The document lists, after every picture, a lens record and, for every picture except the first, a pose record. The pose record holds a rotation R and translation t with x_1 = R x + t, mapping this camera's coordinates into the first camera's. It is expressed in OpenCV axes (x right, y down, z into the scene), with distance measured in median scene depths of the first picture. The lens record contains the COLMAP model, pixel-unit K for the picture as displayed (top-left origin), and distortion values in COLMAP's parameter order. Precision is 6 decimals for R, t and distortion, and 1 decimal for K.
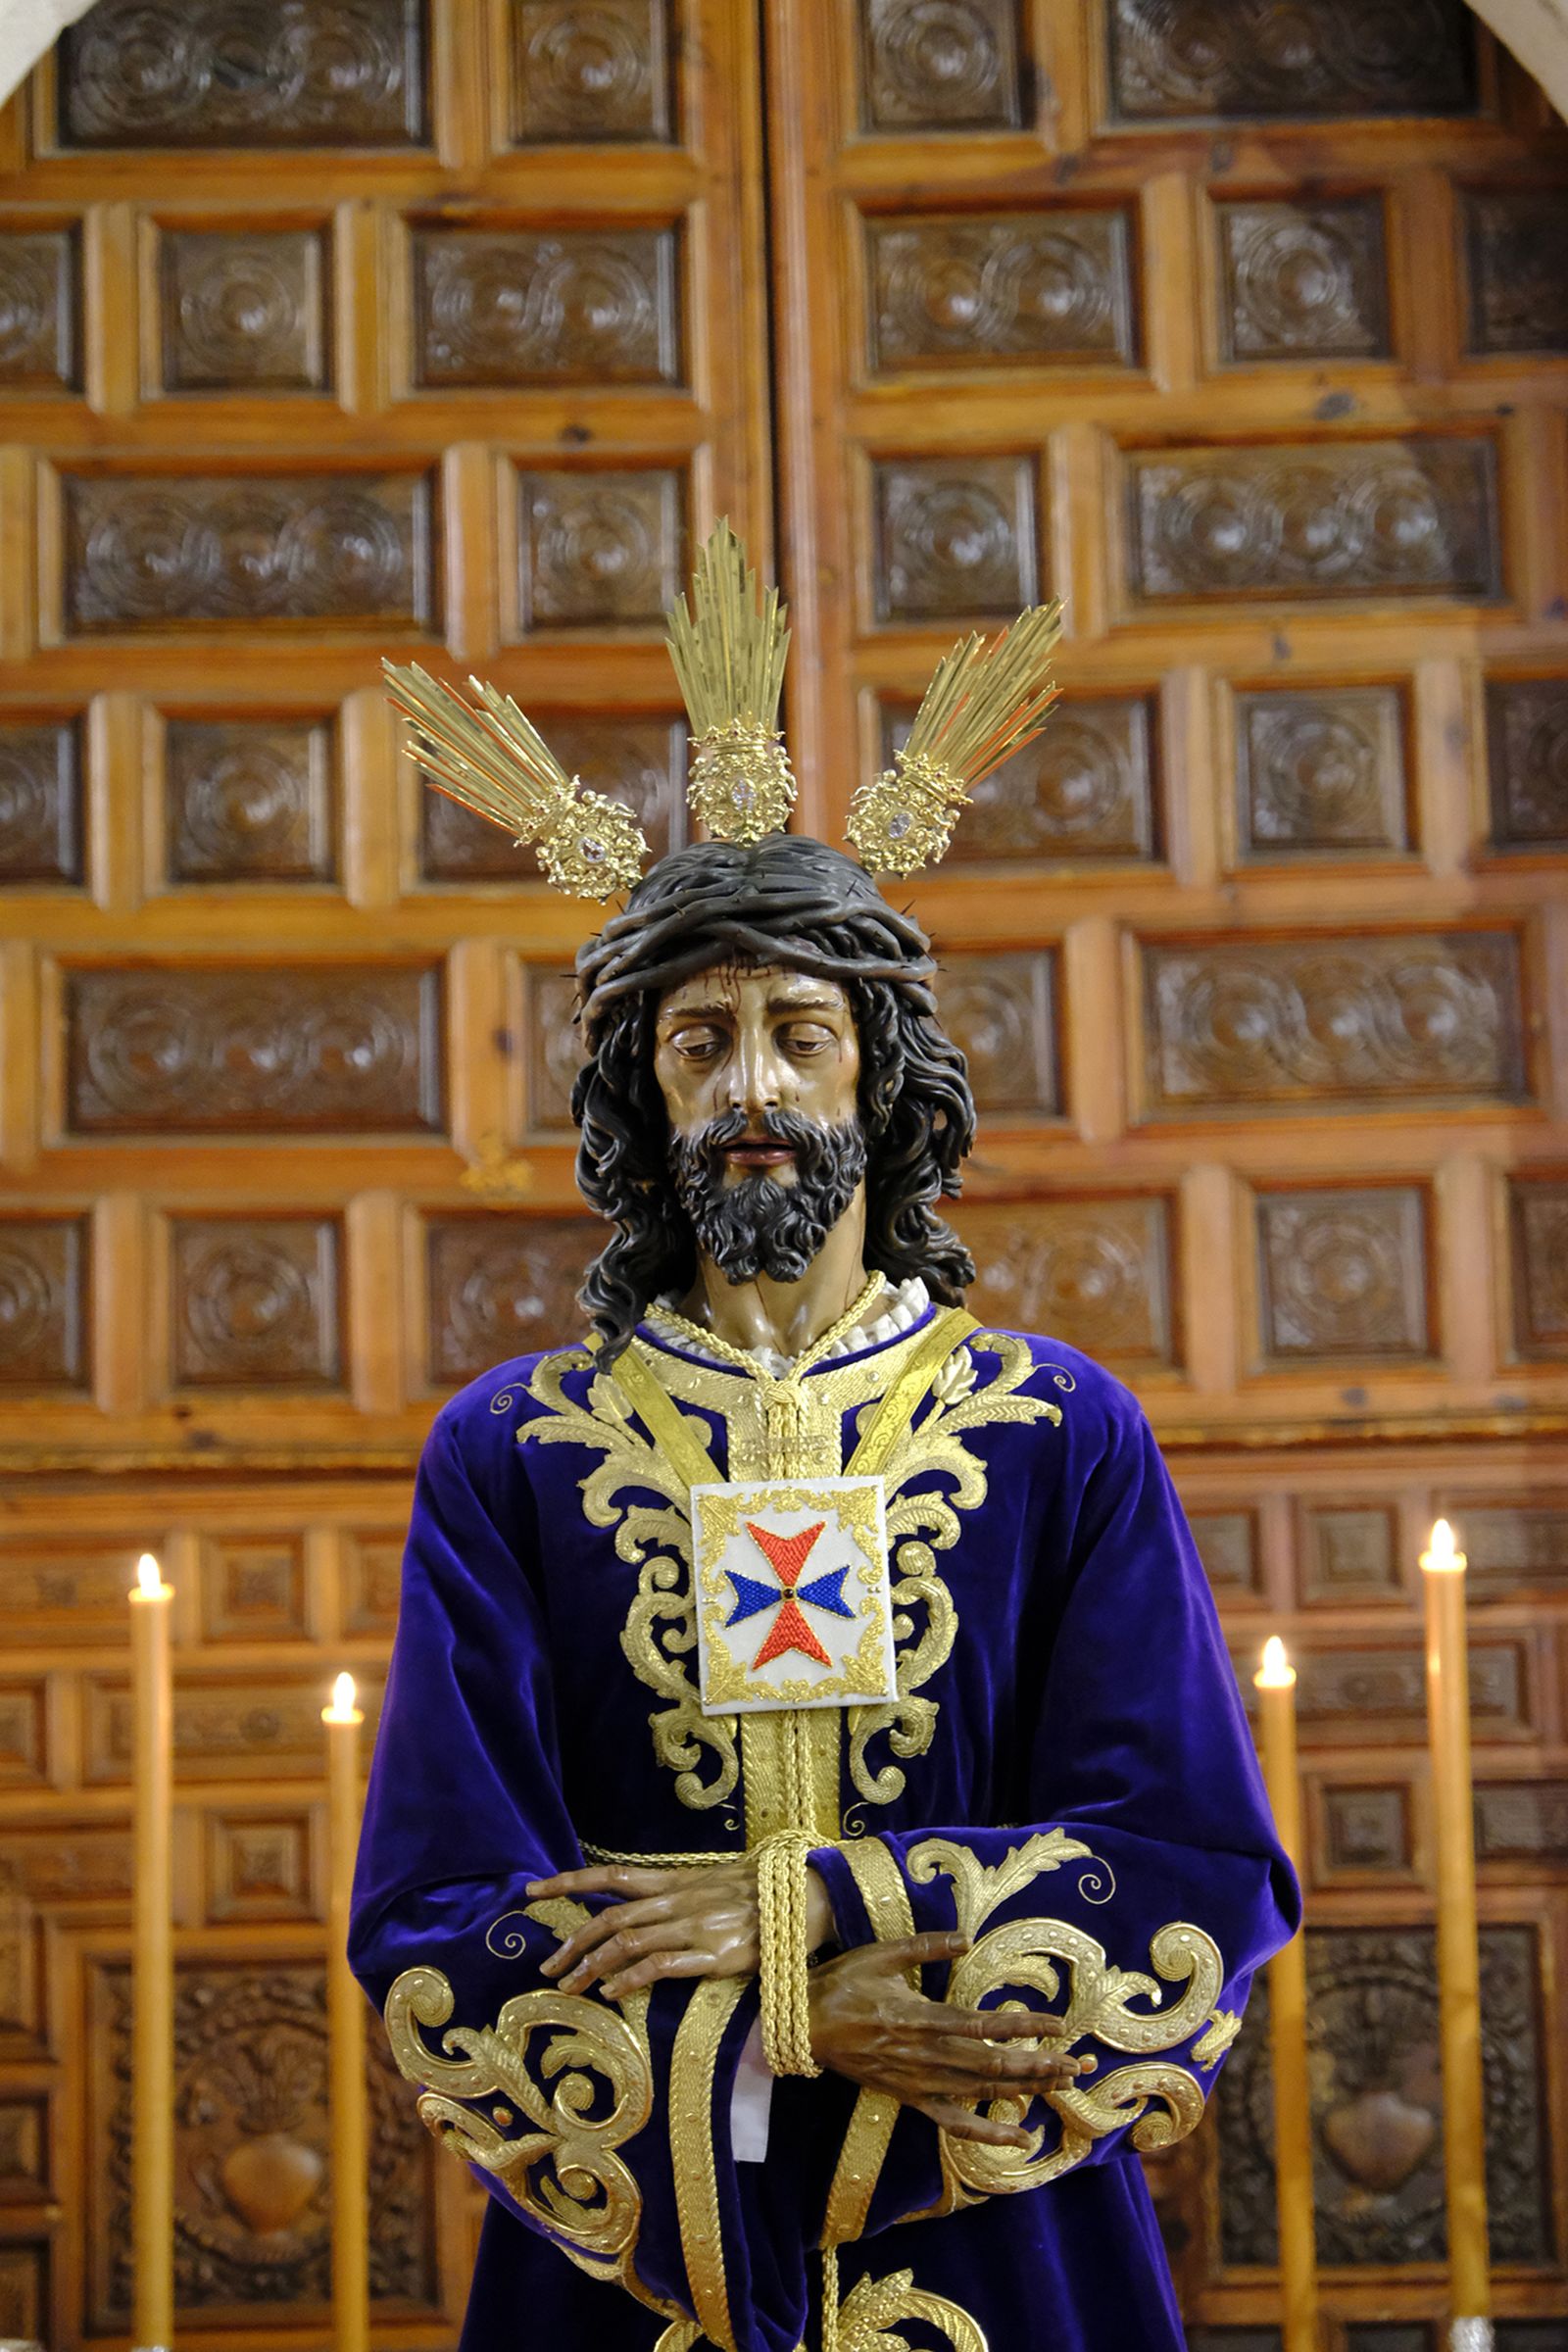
lens RADIAL K [[5446.2, 0, 802.2], [0, 5446.2, 1148.7], [0, 0, 1]] dist [0.062546, 0.884914]
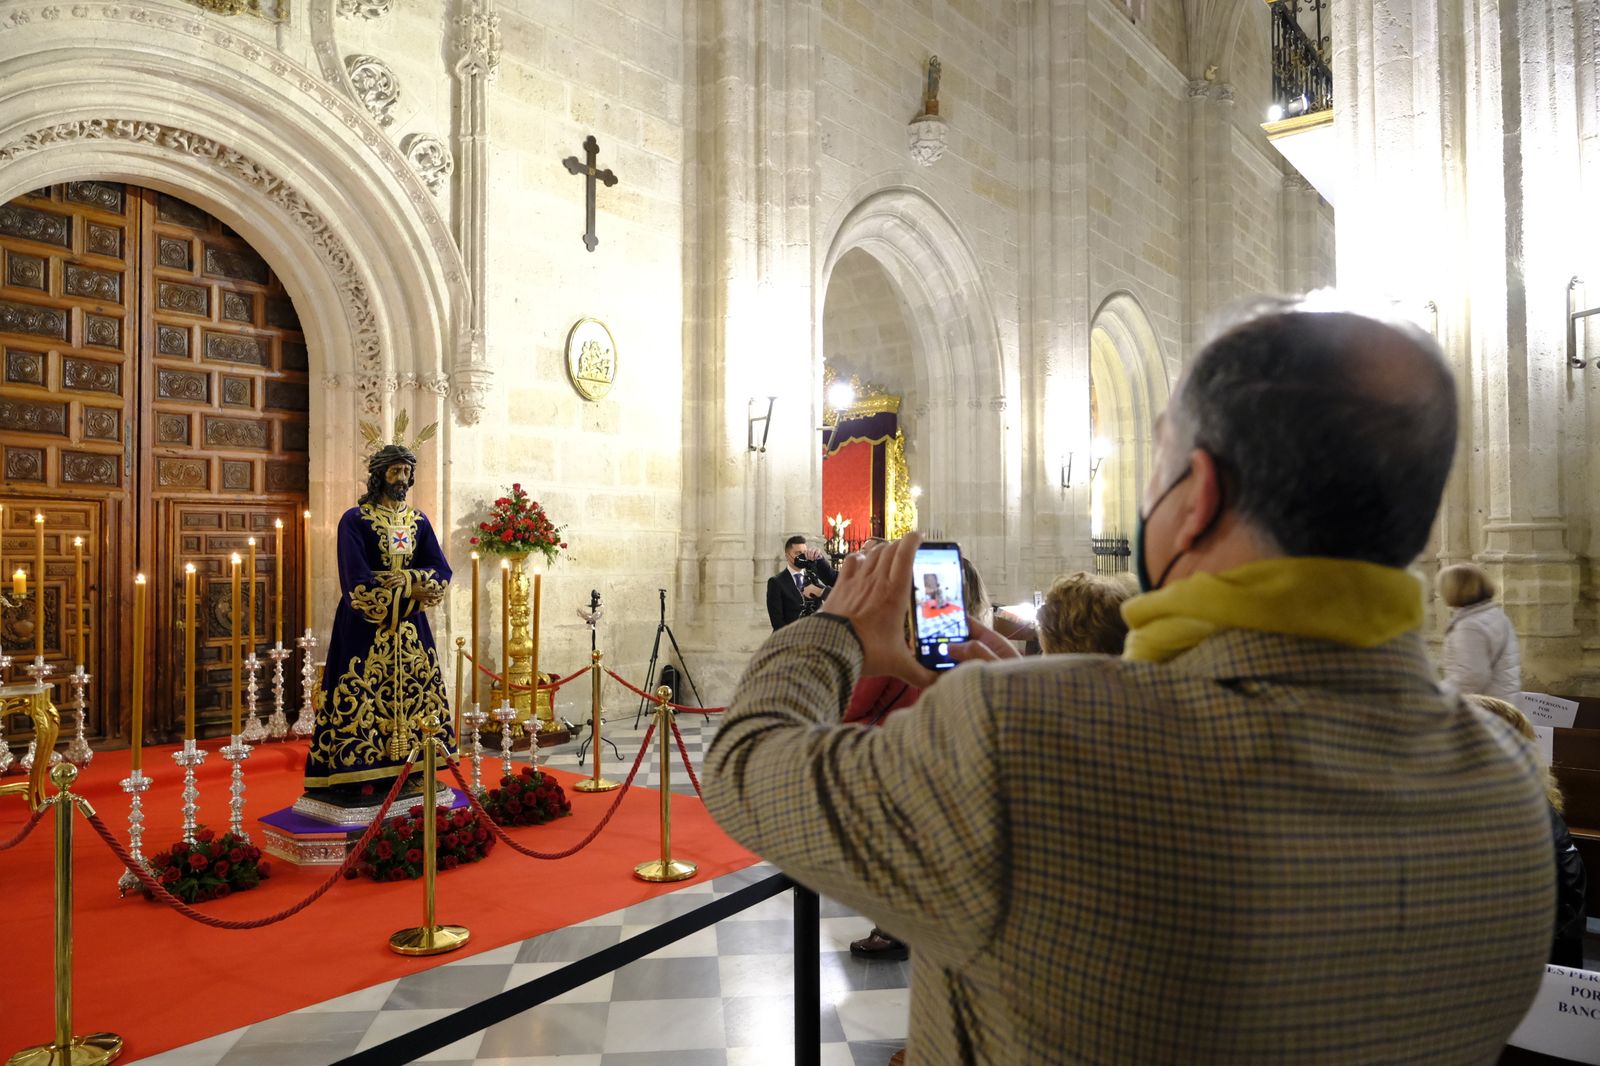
lens RADIAL K [[1084.7, 0, 811.0], [0, 1084.7, 536.9], [0, 0, 1]] dist [-0.031729, 0.017602]
pose [[0.615197, 0.036937, 0.787507, -0.876167], [-0.110963, 0.993015, 0.040107, -0.054963], [-0.780525, -0.112058, 0.614999, -0.465868]]
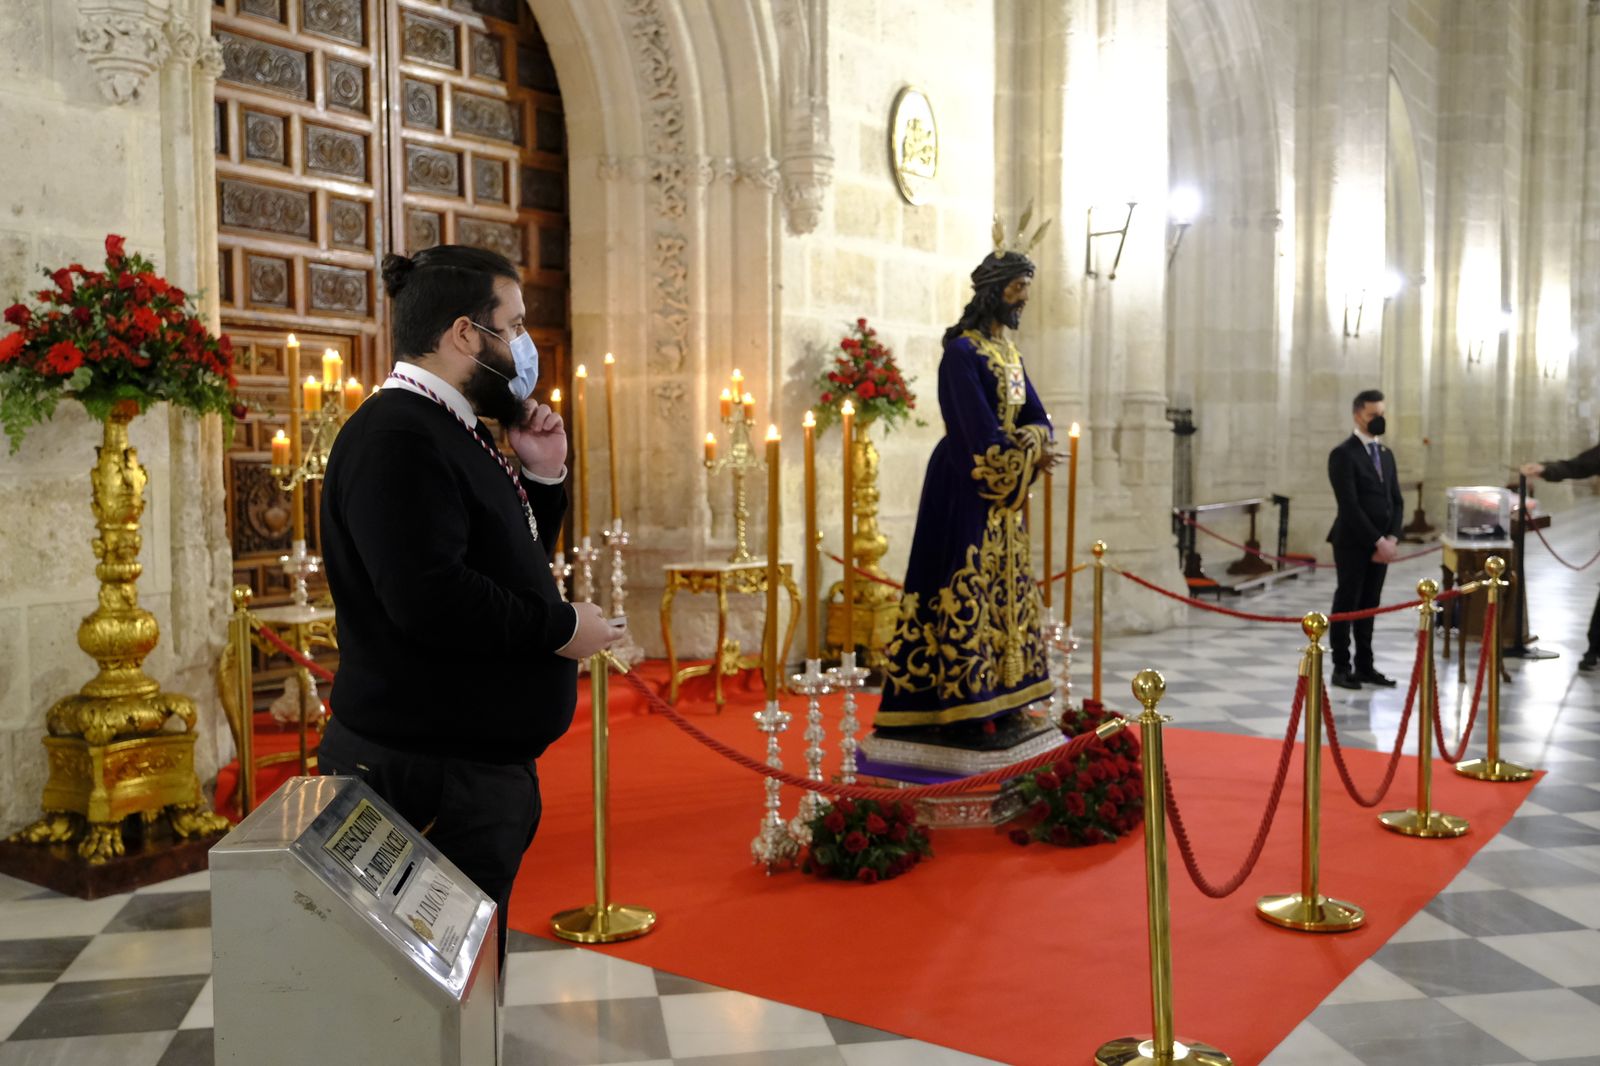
lens RADIAL K [[1483.5, 0, 800.0], [0, 1483.5, 533.0], [0, 0, 1]] dist [0.005540, -0.003413]
pose [[0.564718, -0.027132, 0.824838, -1.417097], [-0.113772, 0.987357, 0.110370, 0.088627], [-0.817404, -0.156171, 0.554492, 0.271821]]
